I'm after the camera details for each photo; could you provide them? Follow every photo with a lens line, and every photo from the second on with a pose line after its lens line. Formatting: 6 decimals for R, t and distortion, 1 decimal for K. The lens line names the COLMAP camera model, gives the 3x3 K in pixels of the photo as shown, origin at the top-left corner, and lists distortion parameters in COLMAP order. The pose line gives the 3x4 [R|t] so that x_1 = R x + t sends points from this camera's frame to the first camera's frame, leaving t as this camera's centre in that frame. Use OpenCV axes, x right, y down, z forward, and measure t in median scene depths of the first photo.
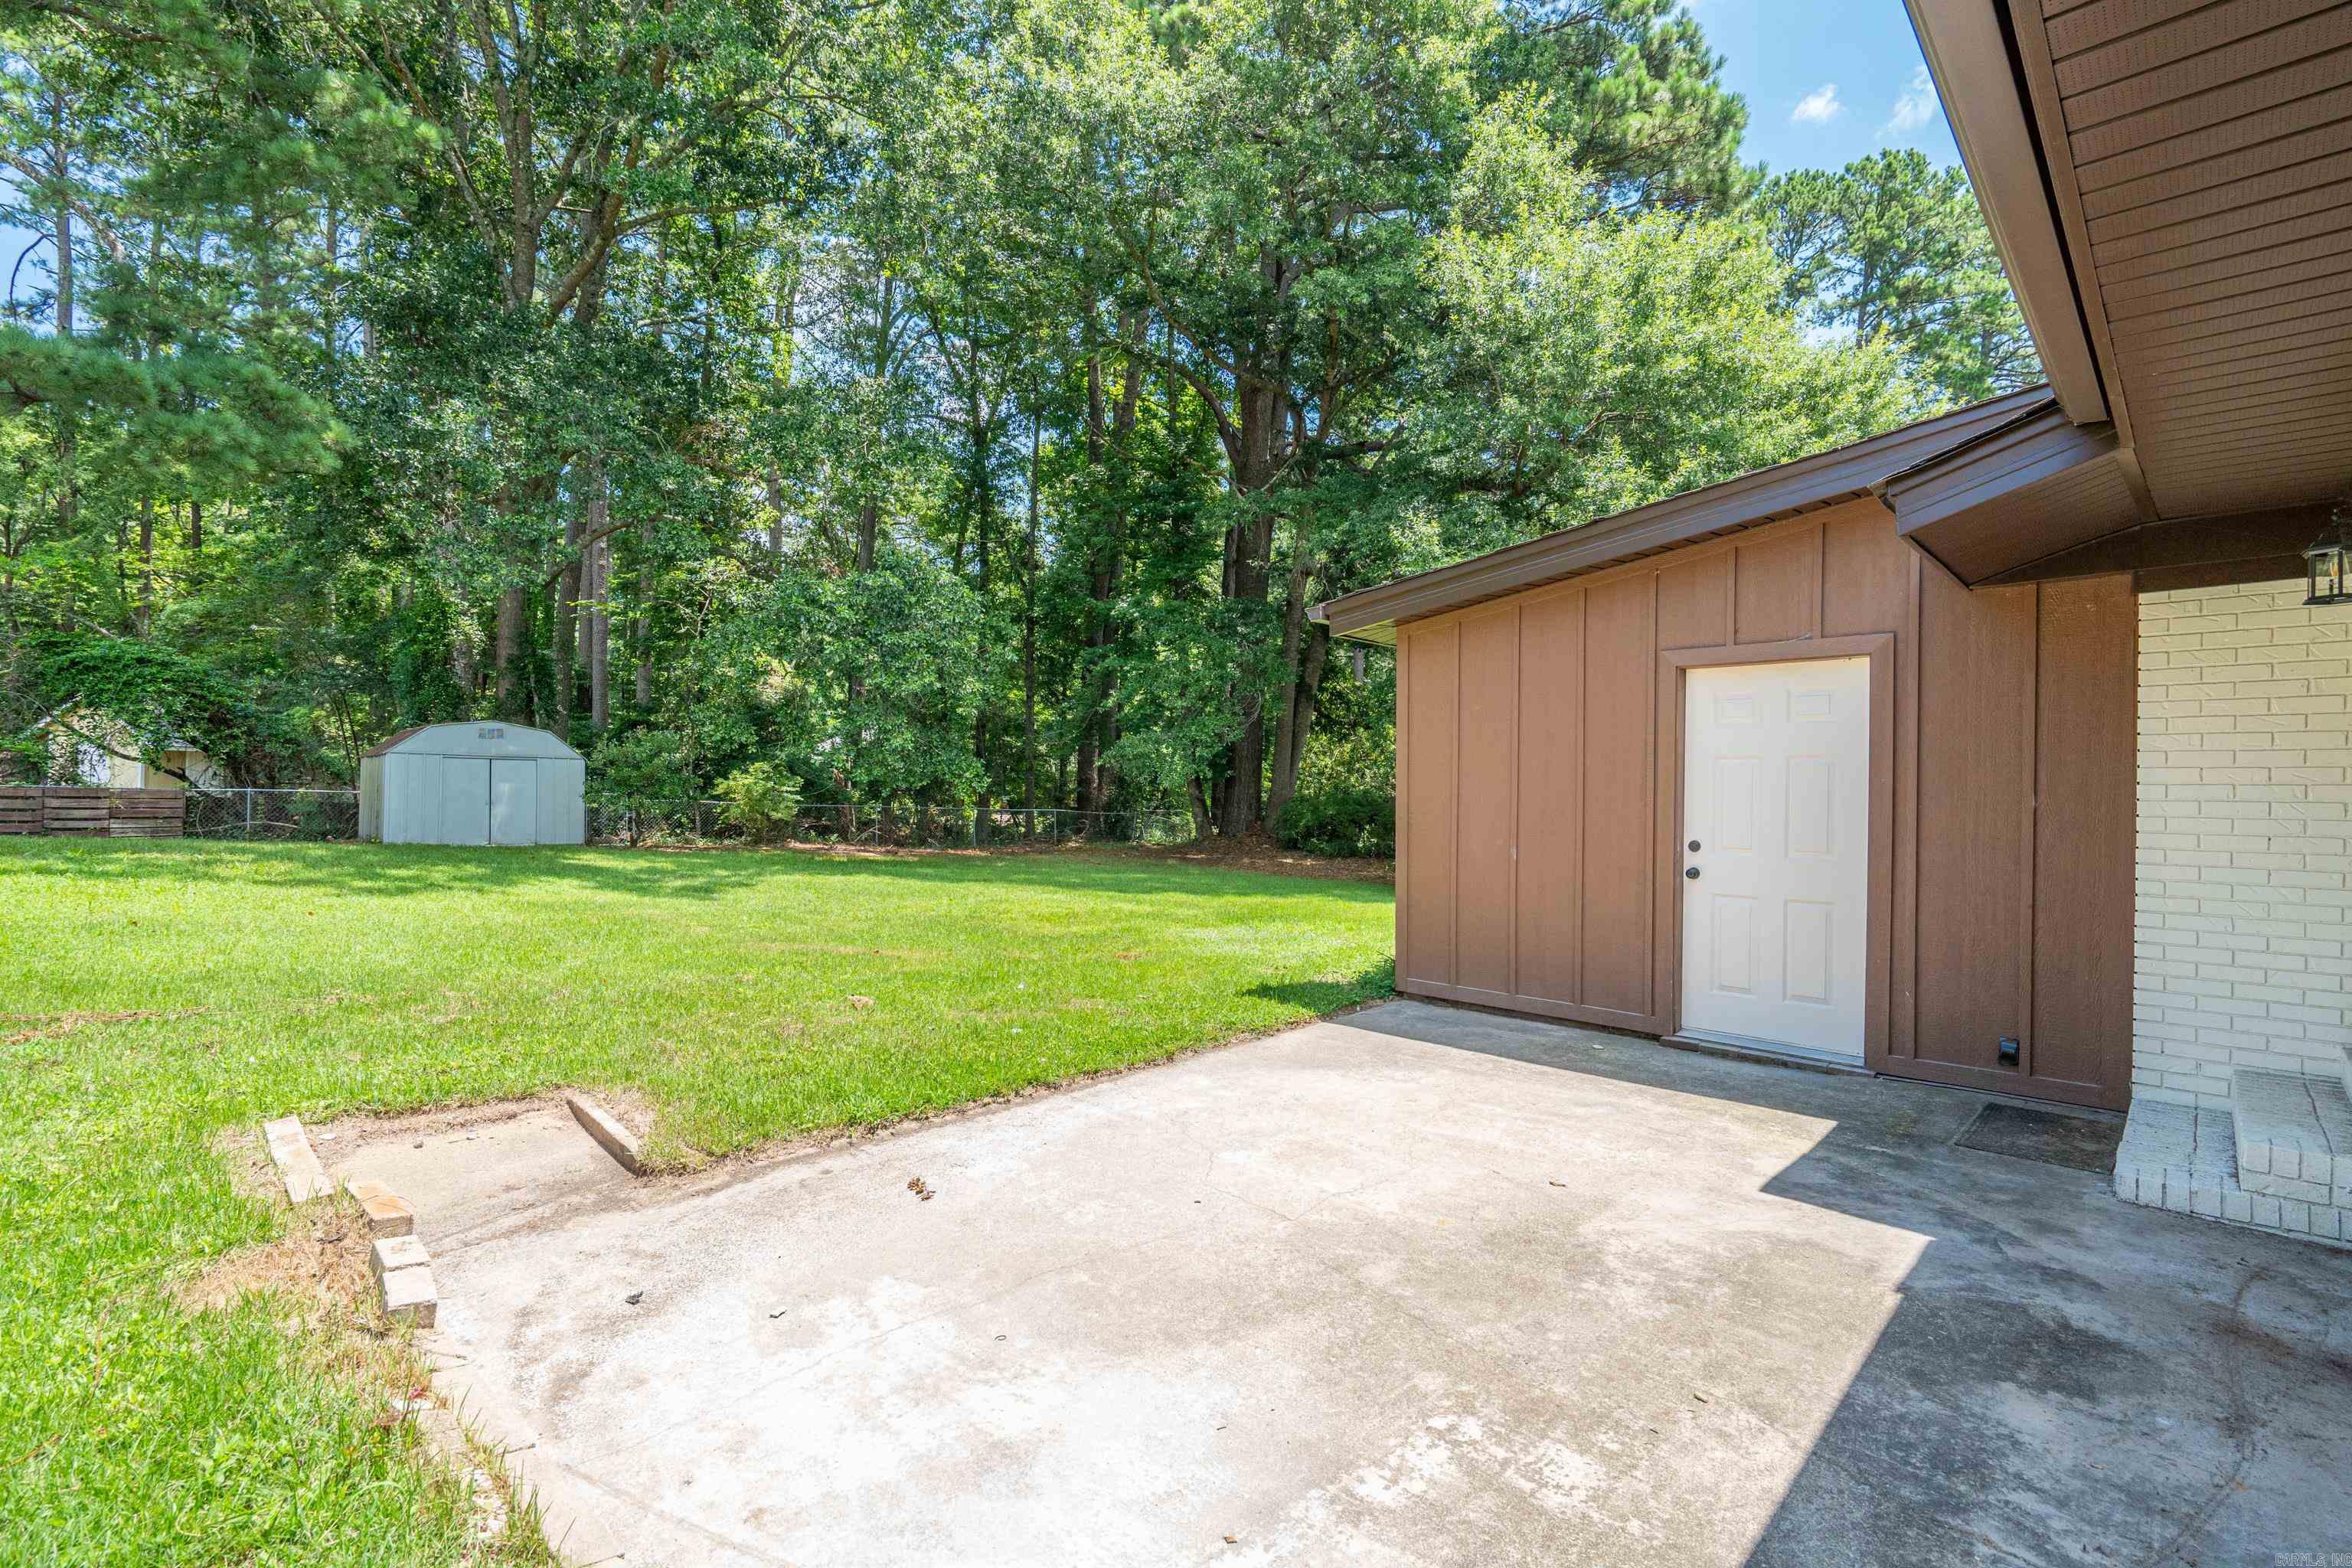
lens RADIAL K [[1063.8, 0, 1176.0], [0, 1063.8, 784.0], [0, 0, 1]] dist [0.000373, 0.001558]
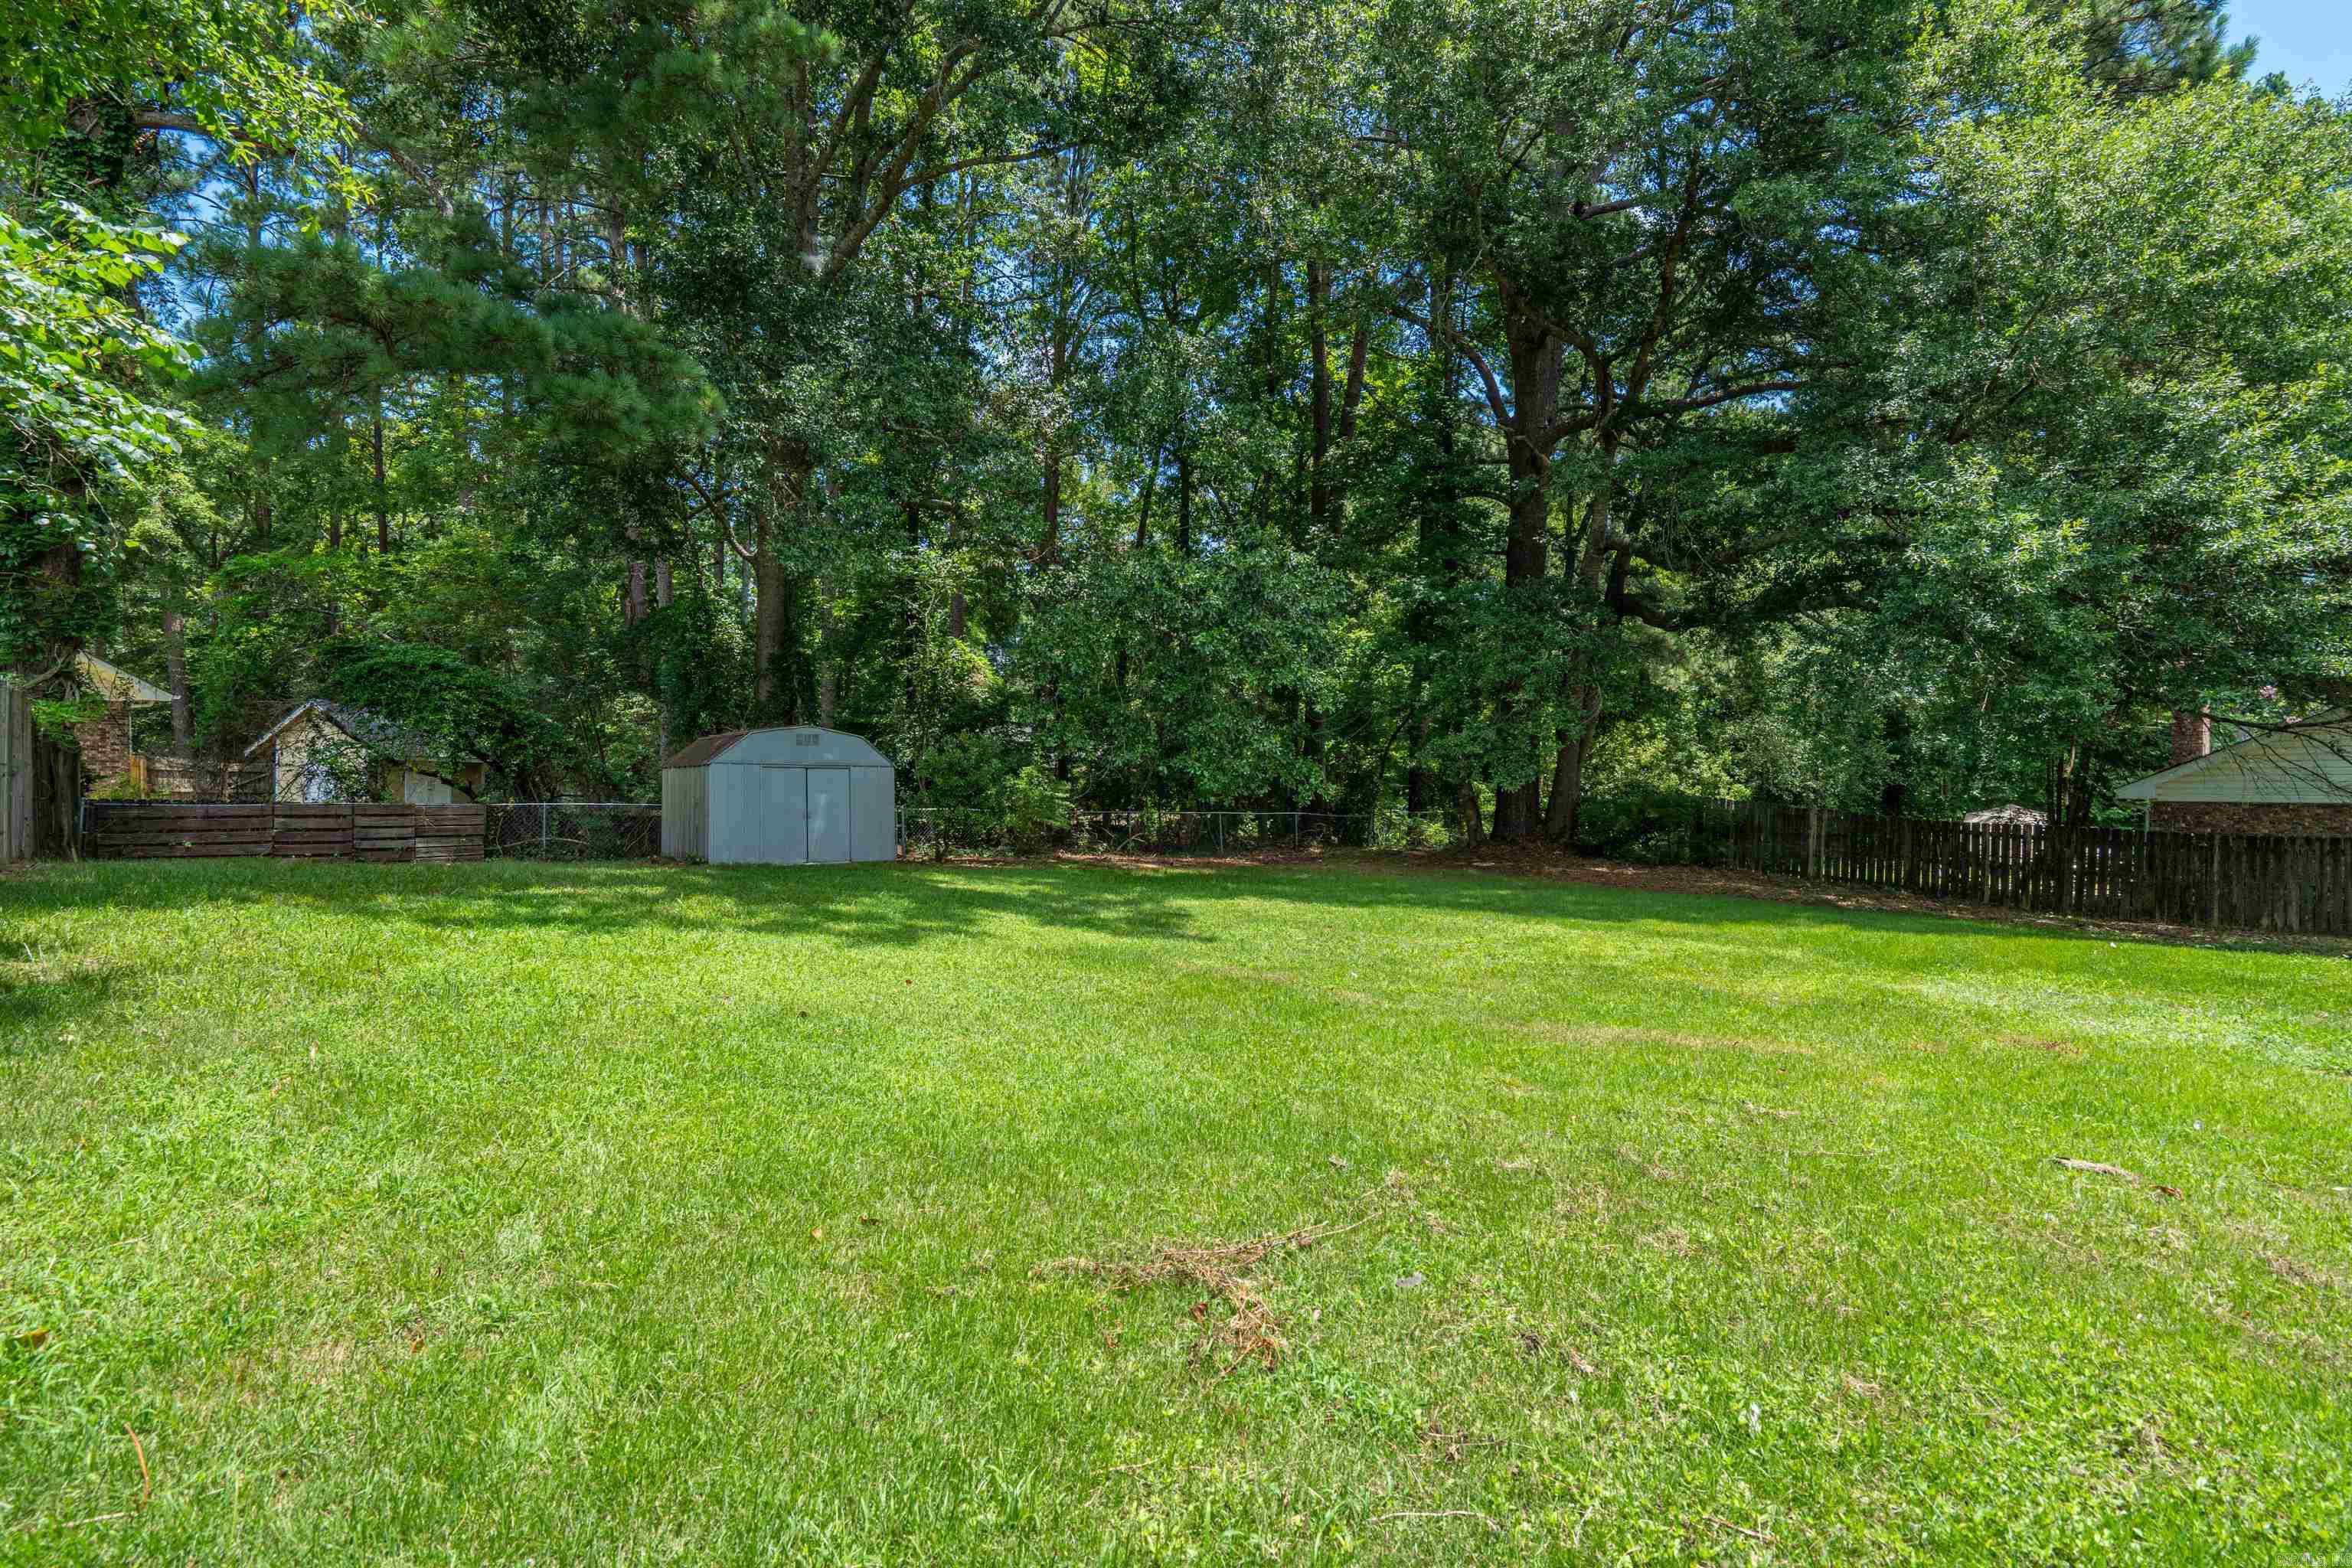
lens RADIAL K [[1063.8, 0, 1176.0], [0, 1063.8, 784.0], [0, 0, 1]] dist [0.000373, 0.001558]
pose [[0.997879, -0.010185, -0.064297, -0.288595], [0.010485, 0.999936, 0.004316, -0.011234], [0.064249, -0.004981, 0.997921, 0.123250]]
